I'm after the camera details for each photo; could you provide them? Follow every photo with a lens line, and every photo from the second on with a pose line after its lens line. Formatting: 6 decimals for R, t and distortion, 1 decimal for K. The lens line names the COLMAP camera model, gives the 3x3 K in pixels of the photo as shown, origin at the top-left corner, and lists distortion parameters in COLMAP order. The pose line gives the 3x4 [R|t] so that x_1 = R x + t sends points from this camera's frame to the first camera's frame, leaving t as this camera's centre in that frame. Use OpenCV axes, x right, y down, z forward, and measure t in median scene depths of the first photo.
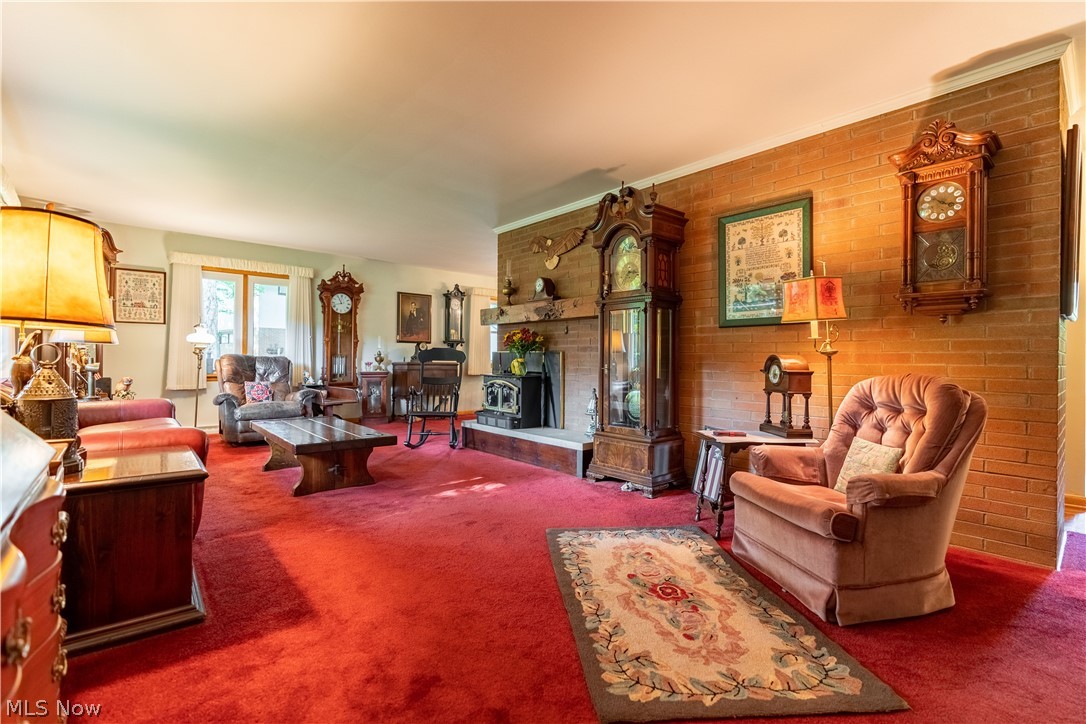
lens RADIAL K [[490.3, 0, 542.9], [0, 490.3, 357.3], [0, 0, 1]] dist [-0.012656, 0.002821]
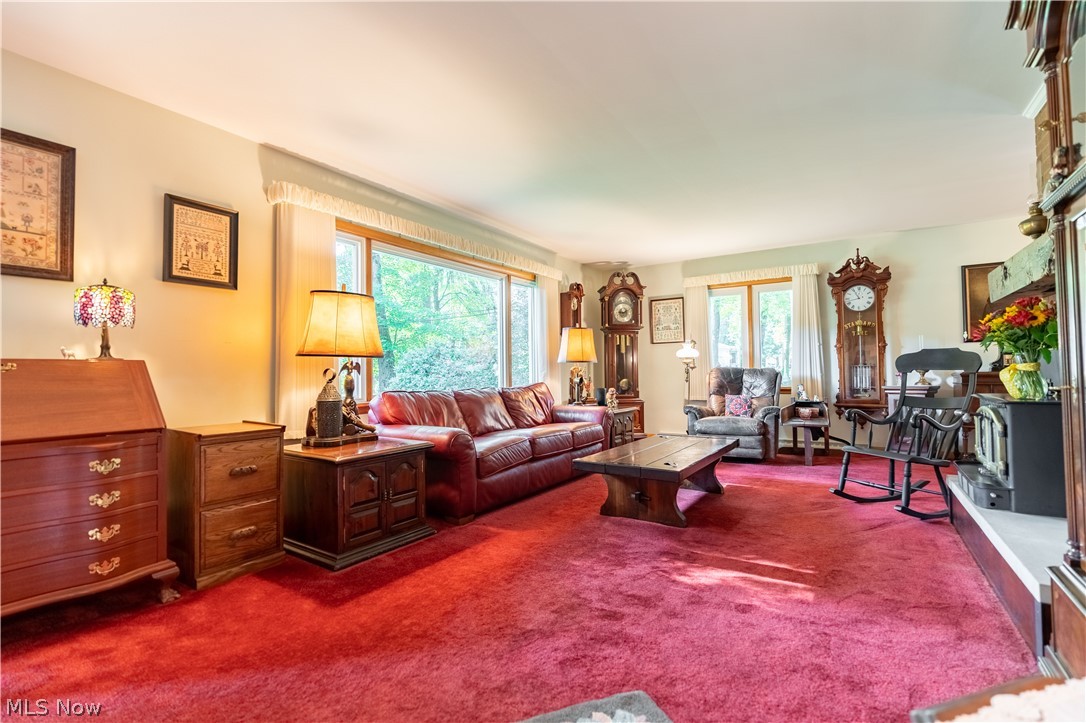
lens RADIAL K [[490.3, 0, 537.1], [0, 490.3, 358.3], [0, 0, 1]] dist [-0.012656, 0.002821]
pose [[0.269500, -0.040352, -0.962154, 0.213239], [0.020370, 0.999137, -0.036197, 0.003851], [0.962785, -0.009844, 0.270090, 0.322092]]
